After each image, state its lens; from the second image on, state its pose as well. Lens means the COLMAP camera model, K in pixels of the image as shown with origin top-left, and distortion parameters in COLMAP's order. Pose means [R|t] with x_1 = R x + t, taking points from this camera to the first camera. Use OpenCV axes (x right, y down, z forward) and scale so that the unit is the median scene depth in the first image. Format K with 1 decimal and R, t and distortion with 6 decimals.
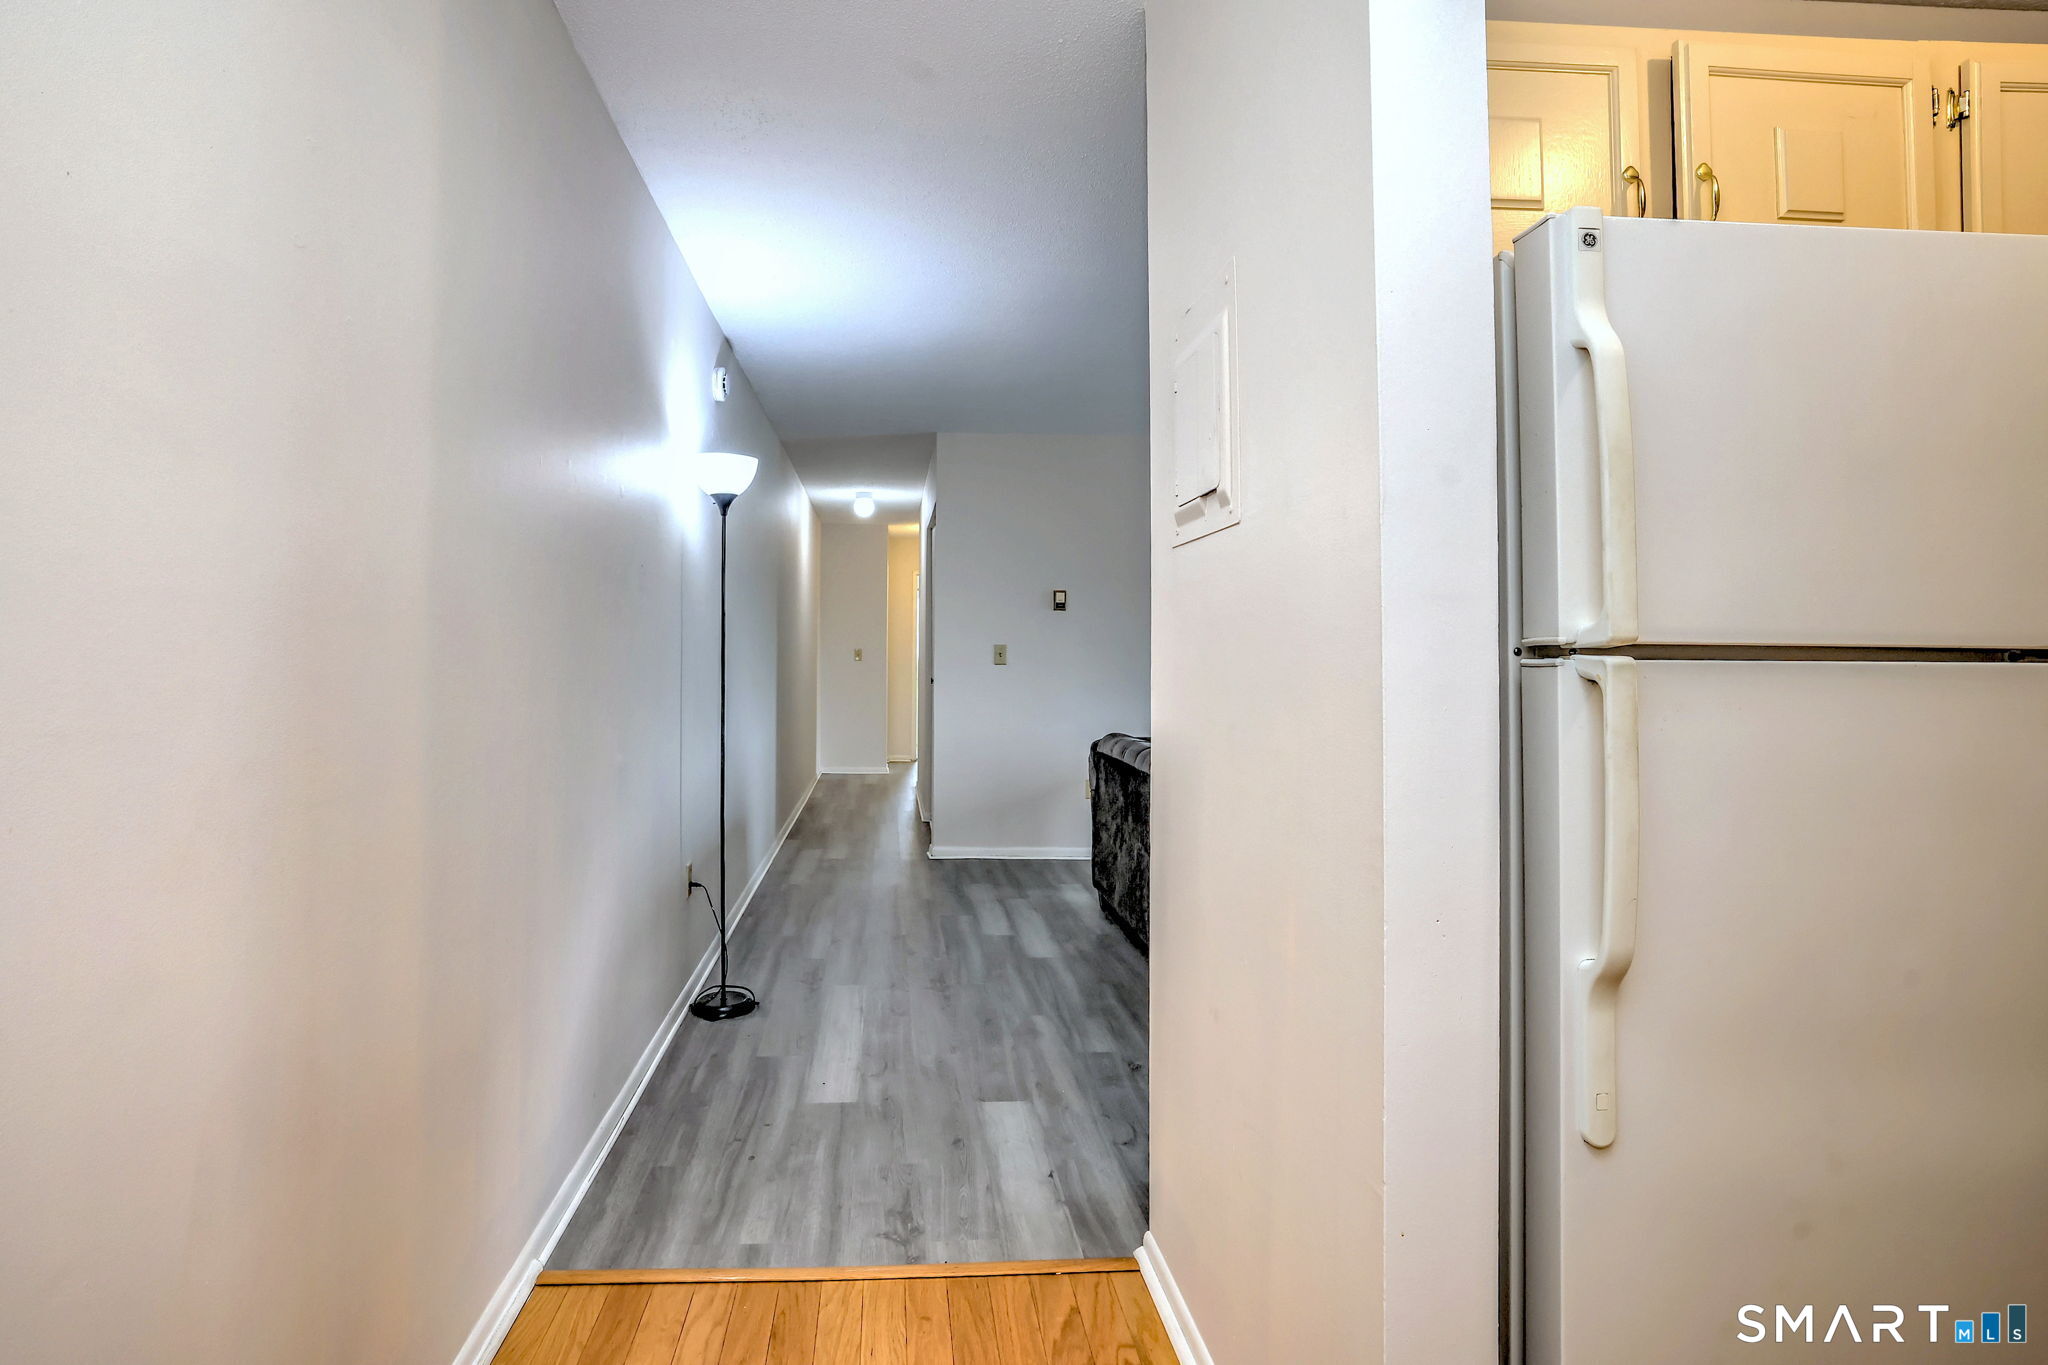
lens RADIAL K [[981.8, 0, 948.1], [0, 981.8, 642.5], [0, 0, 1]] dist [-0.005302, -0.000102]
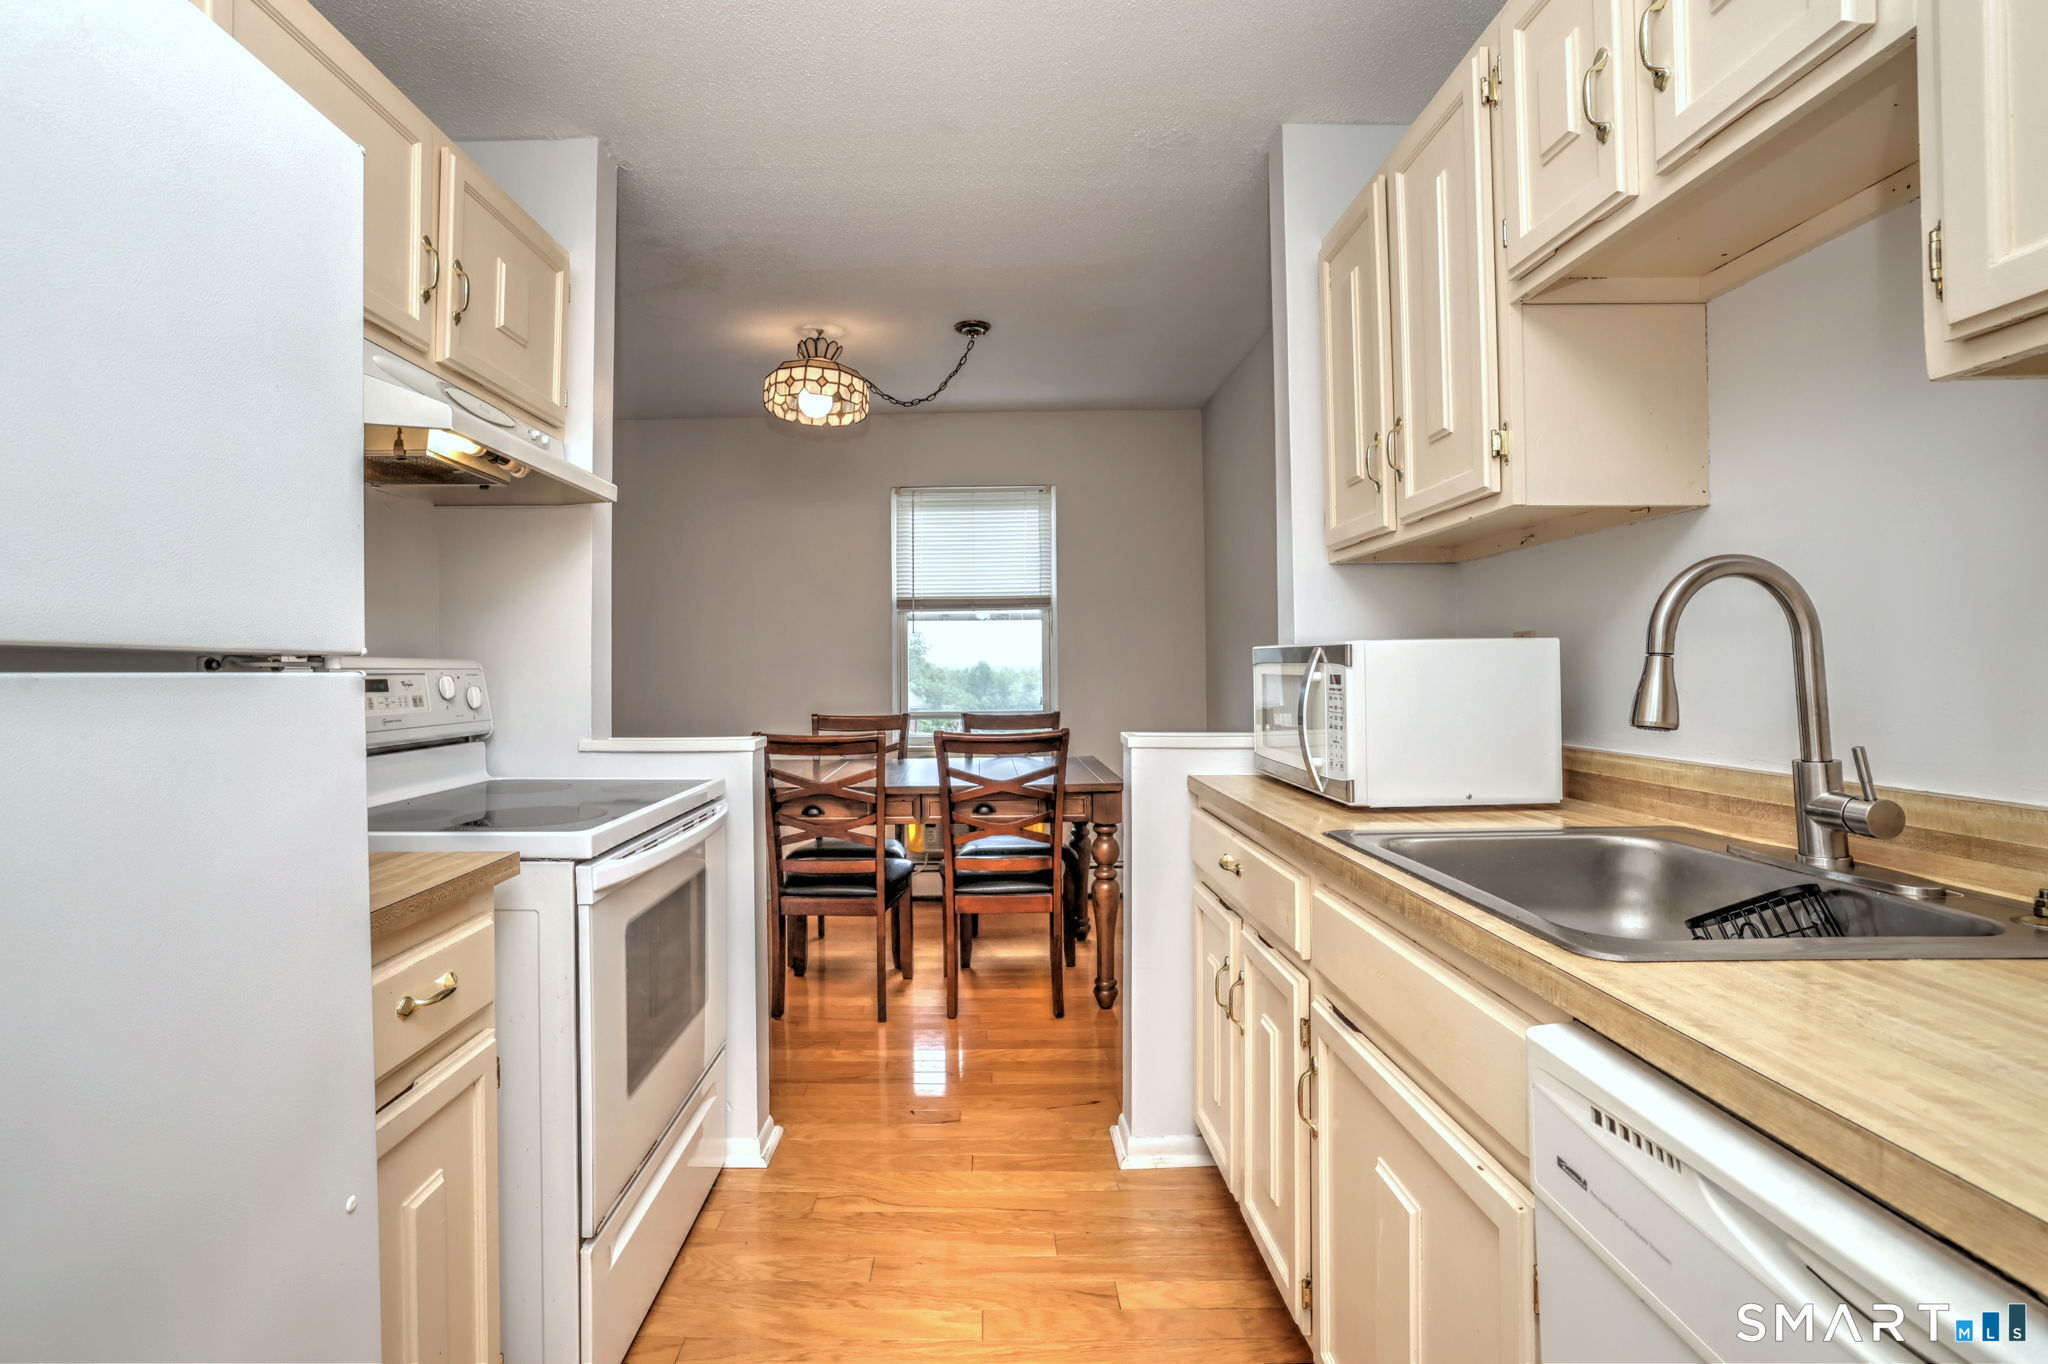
lens RADIAL K [[931.2, 0, 972.8], [0, 931.2, 657.5], [0, 0, 1]] dist [-0.052779, 0.021969]
pose [[0.087231, 0.006079, 0.996170, 0.192306], [-0.004723, 0.999973, -0.005689, 0.004241], [-0.996177, -0.004209, 0.087258, 0.156566]]
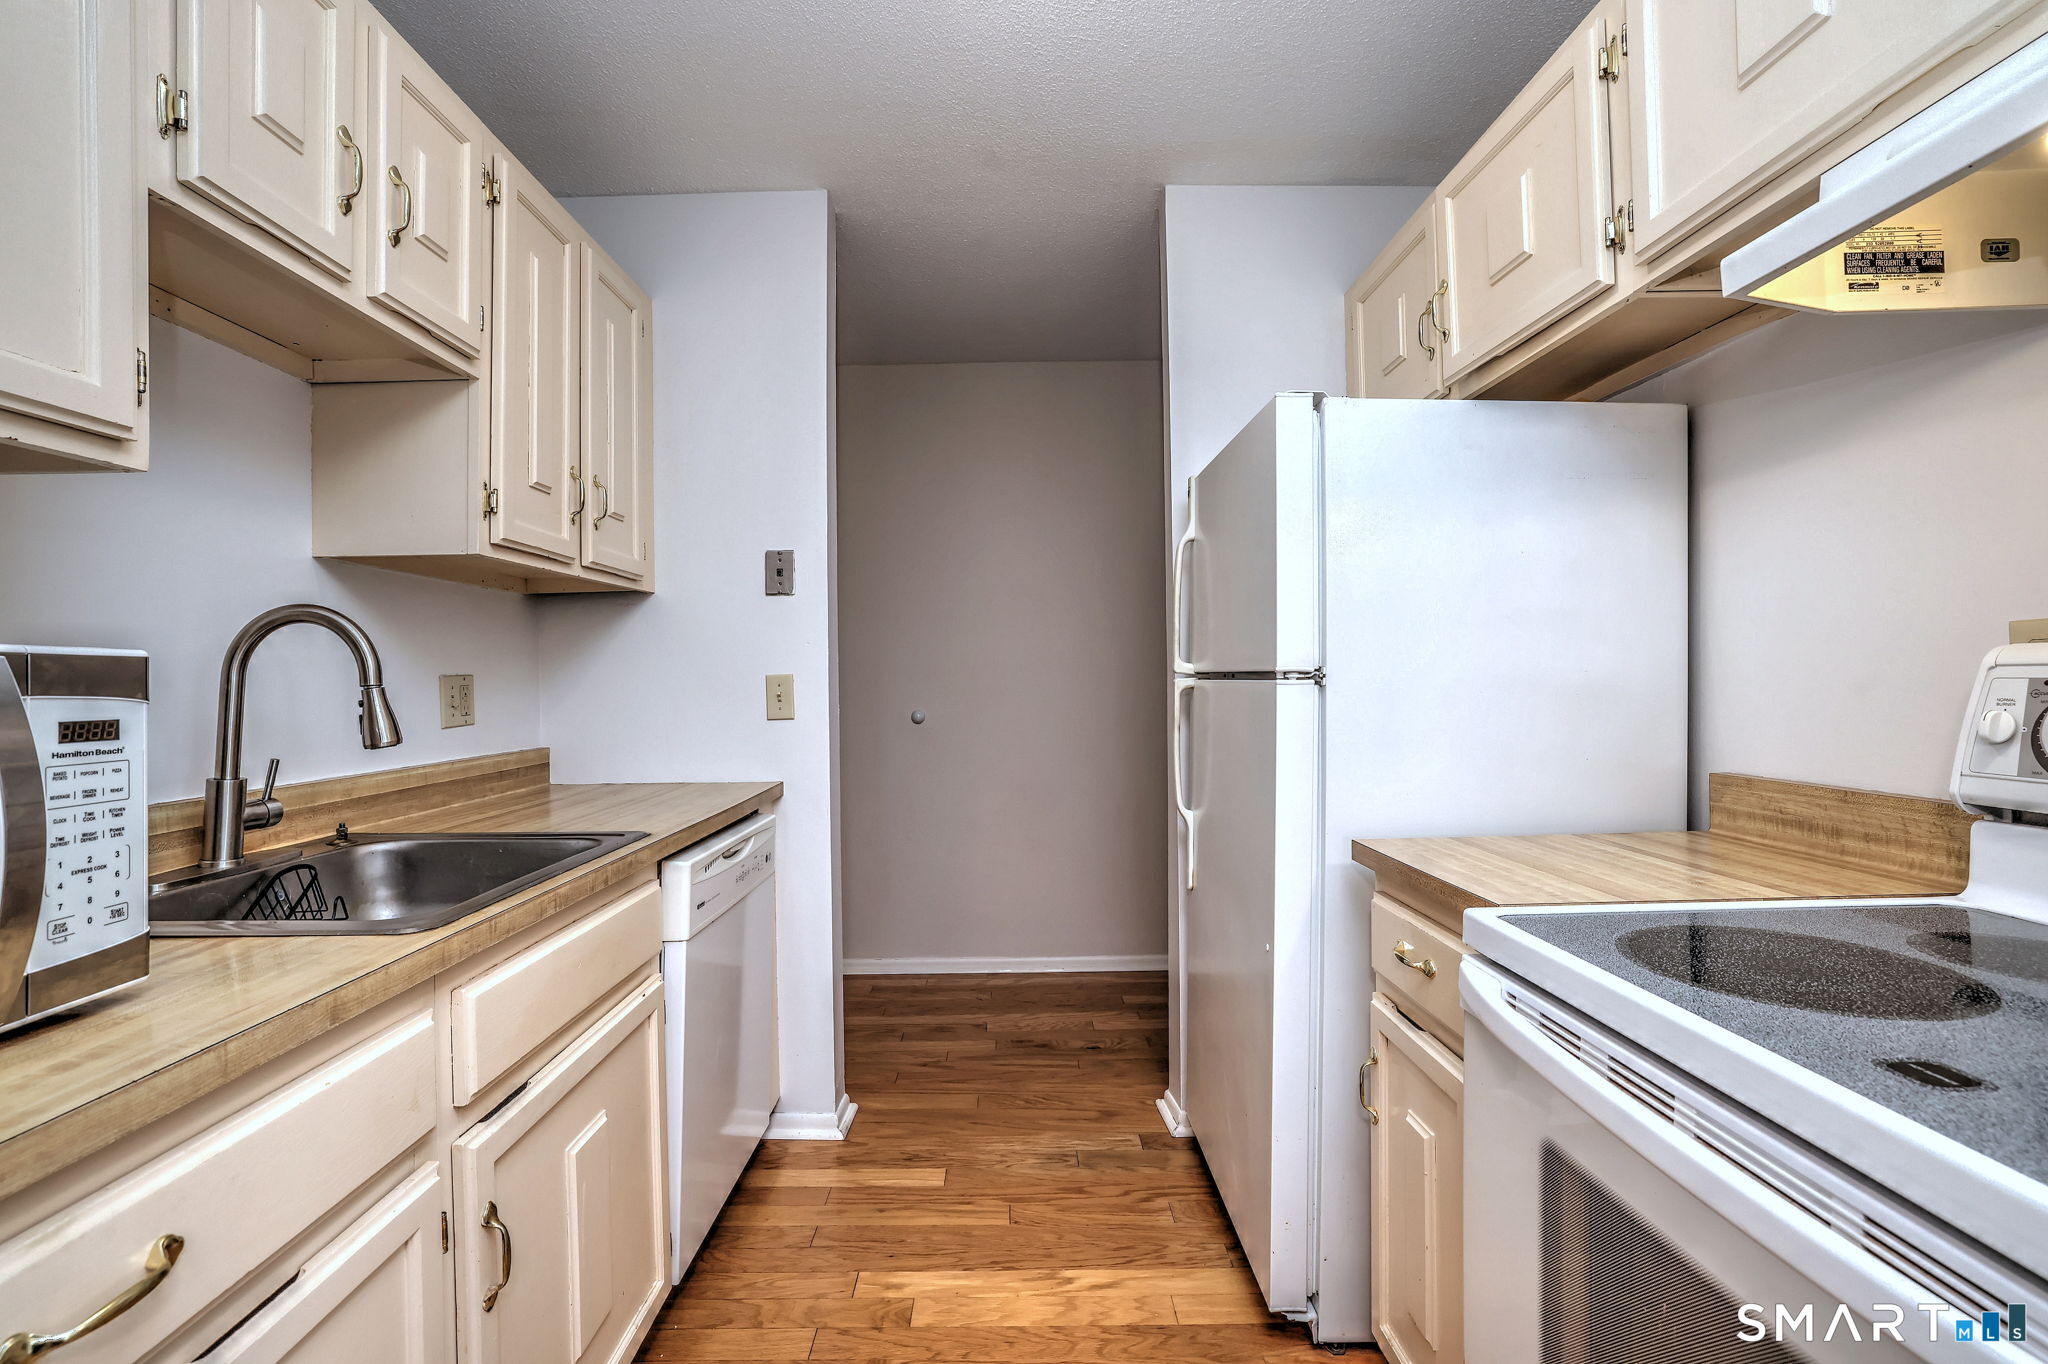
lens RADIAL K [[904.7, 0, 1003.6], [0, 904.7, 675.9], [0, 0, 1]] dist [-0.041234, 0.018565]
pose [[-0.078657, -0.013839, -0.996806, 0.963597], [0.014387, 0.999784, -0.015016, 0.005151], [0.996798, -0.015522, -0.078441, 0.251629]]
